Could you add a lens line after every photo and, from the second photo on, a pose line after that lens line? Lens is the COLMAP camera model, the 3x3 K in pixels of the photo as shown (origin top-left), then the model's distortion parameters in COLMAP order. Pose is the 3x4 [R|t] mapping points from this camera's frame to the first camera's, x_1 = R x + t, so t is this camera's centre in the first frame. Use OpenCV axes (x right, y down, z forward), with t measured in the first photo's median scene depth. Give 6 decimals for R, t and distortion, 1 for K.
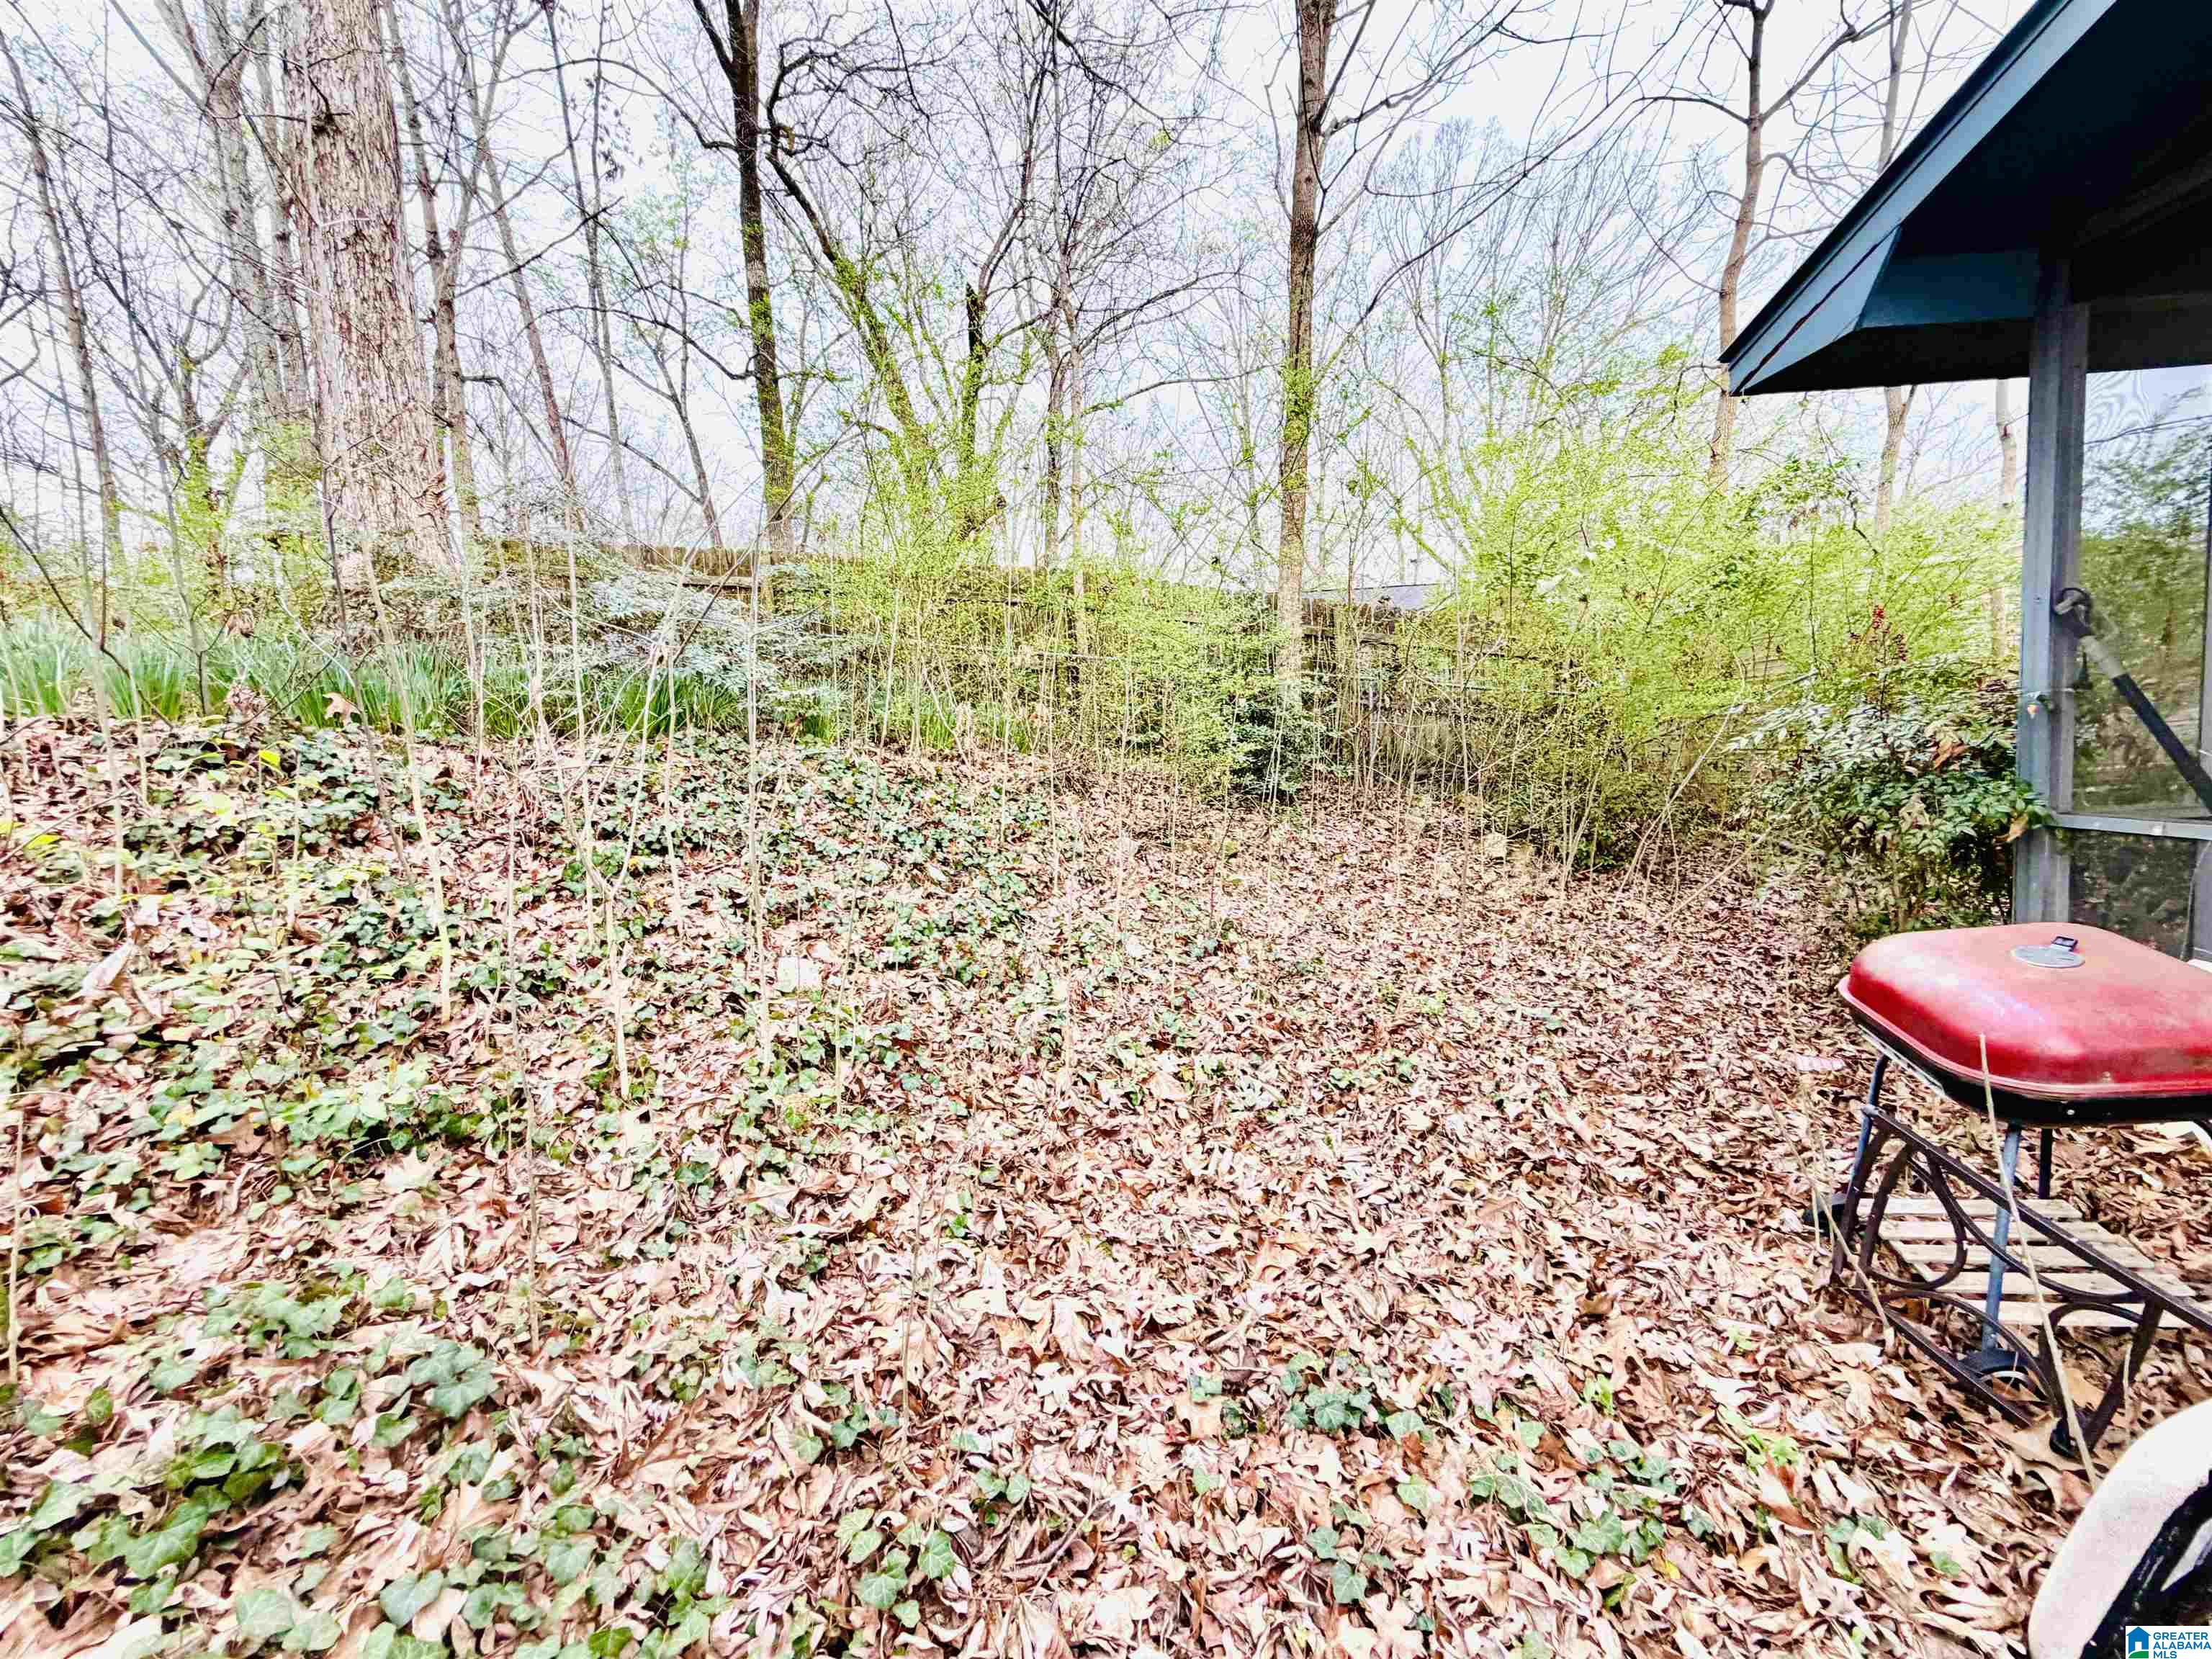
lens RADIAL K [[896.8, 0, 1105.3], [0, 896.8, 844.6], [0, 0, 1]] dist [-0.000753, -0.000027]
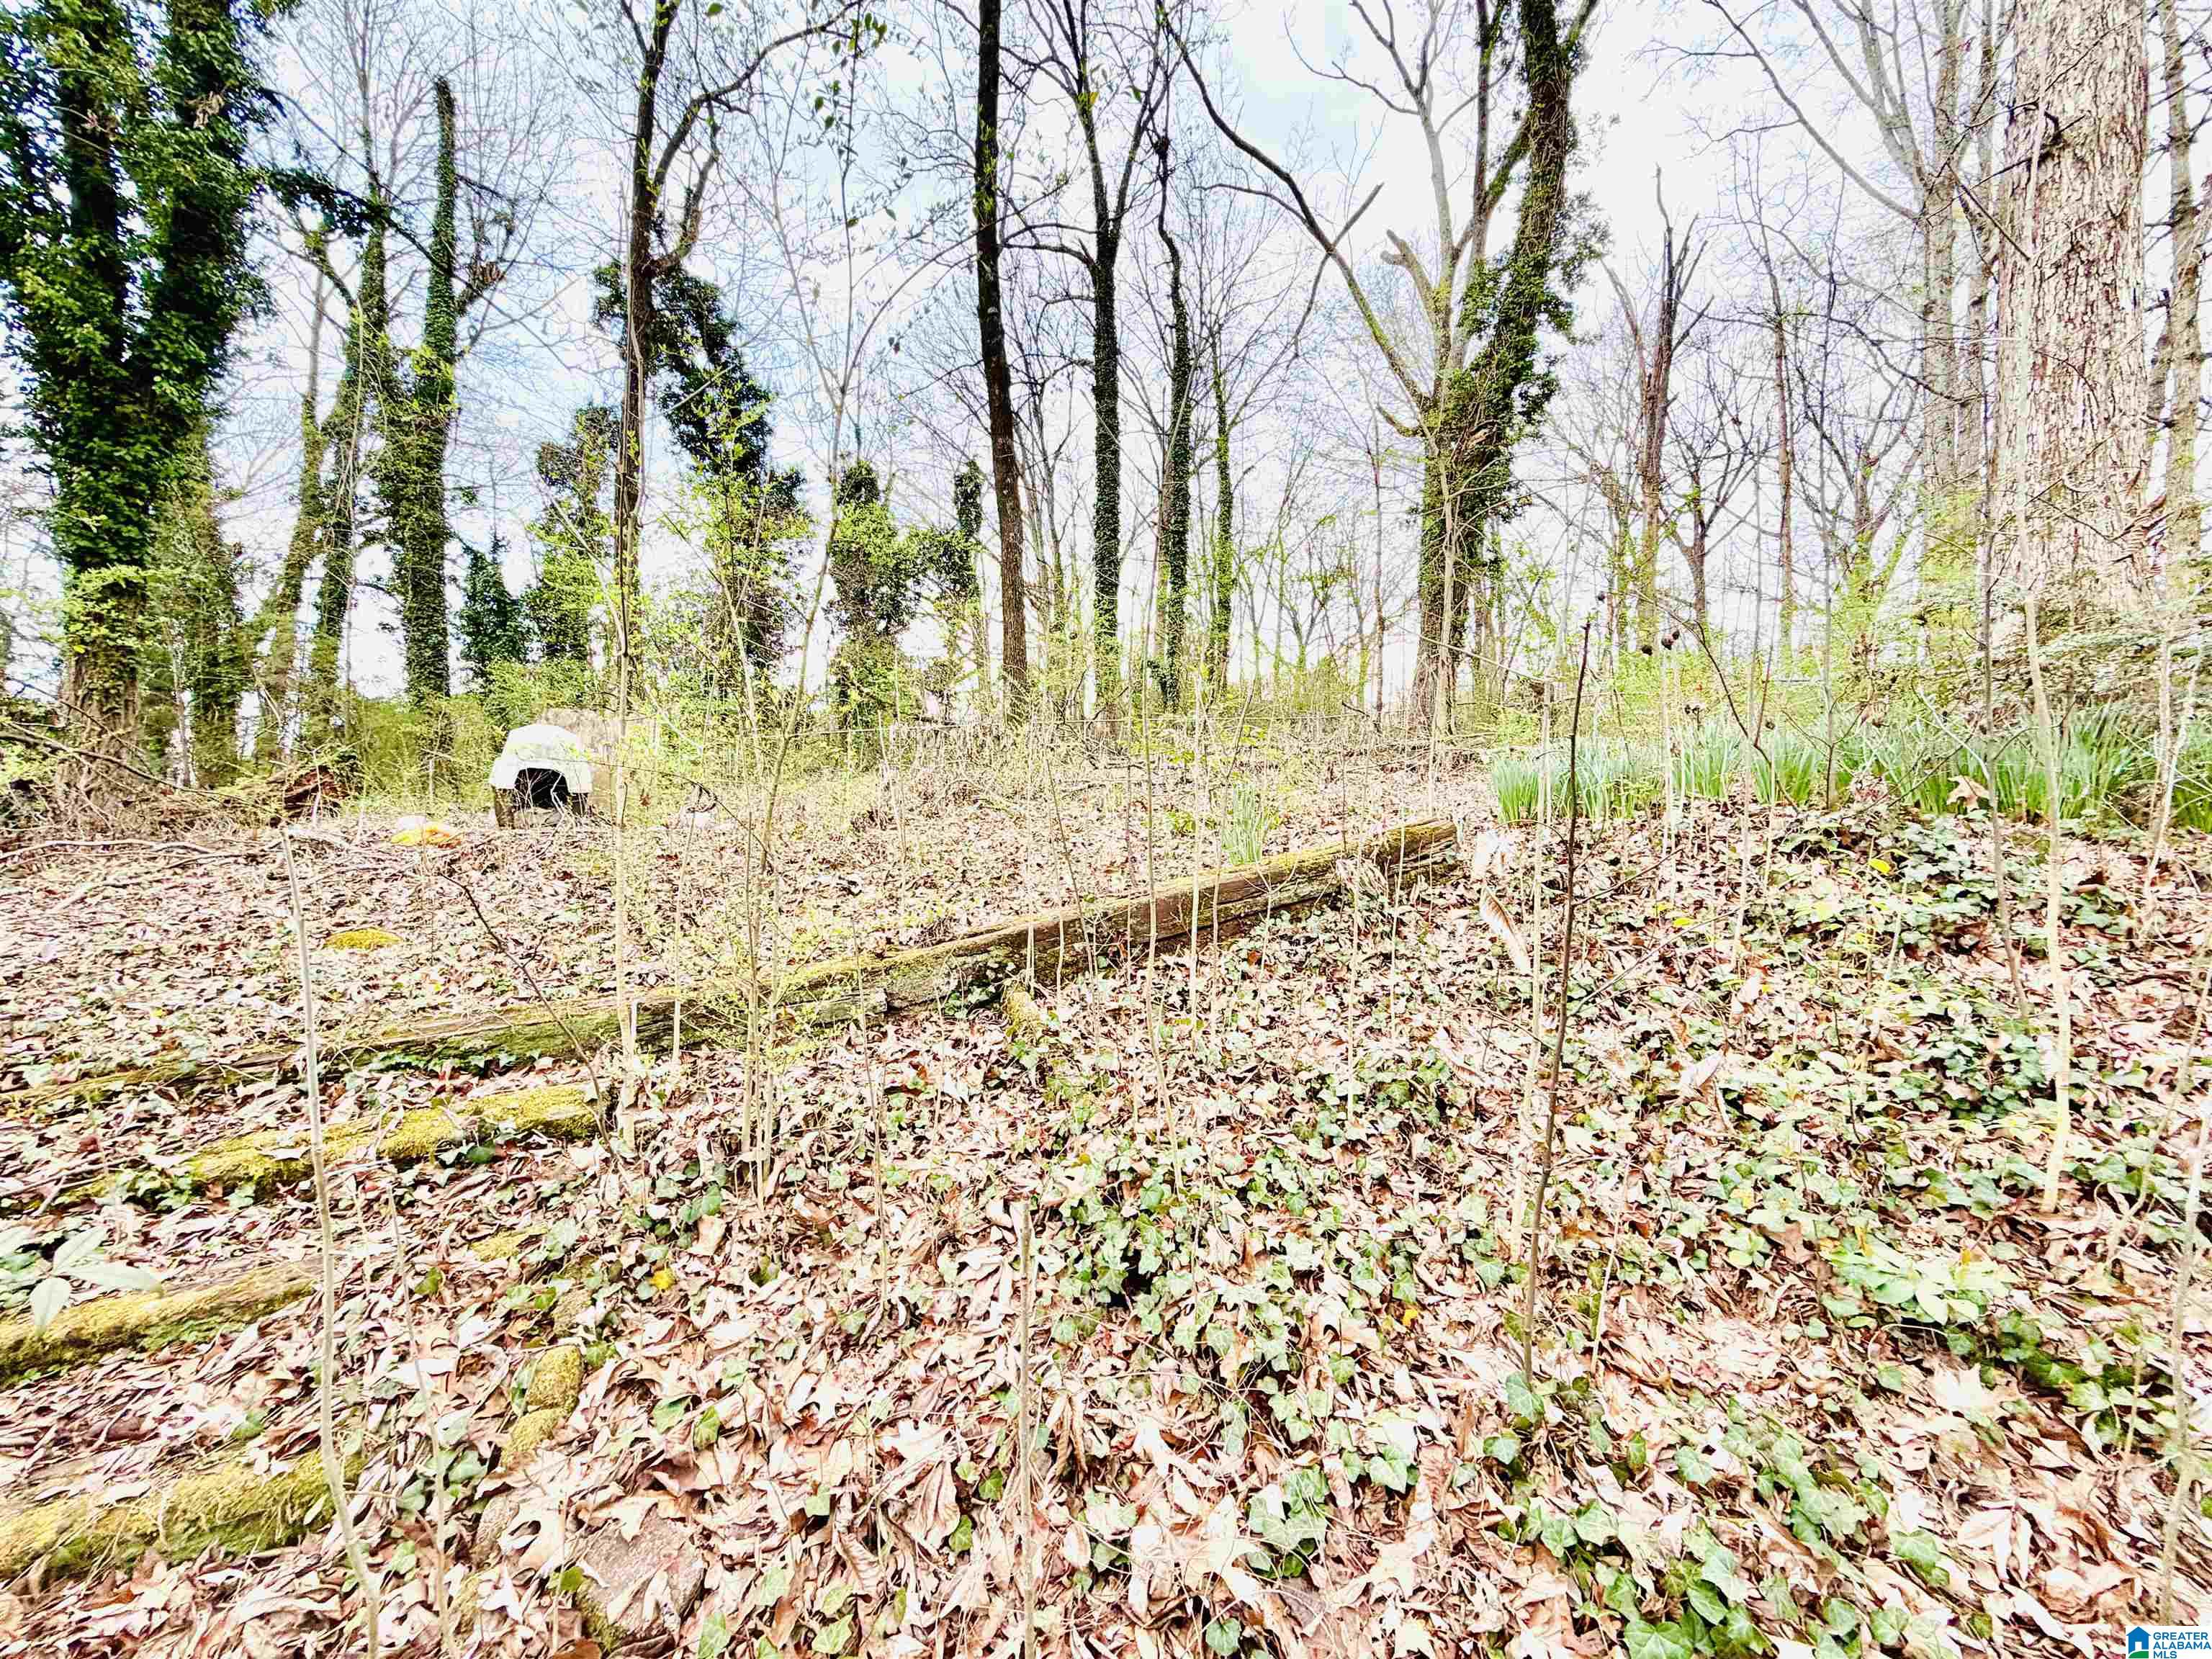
lens RADIAL K [[896.8, 0, 1105.7], [0, 896.8, 841.2], [0, 0, 1]] dist [-0.000753, -0.000027]
pose [[0.107200, 0.052517, -0.992849, -0.064693], [-0.124925, 0.991401, 0.038952, -0.039549], [0.986358, 0.119856, 0.112839, 0.066808]]
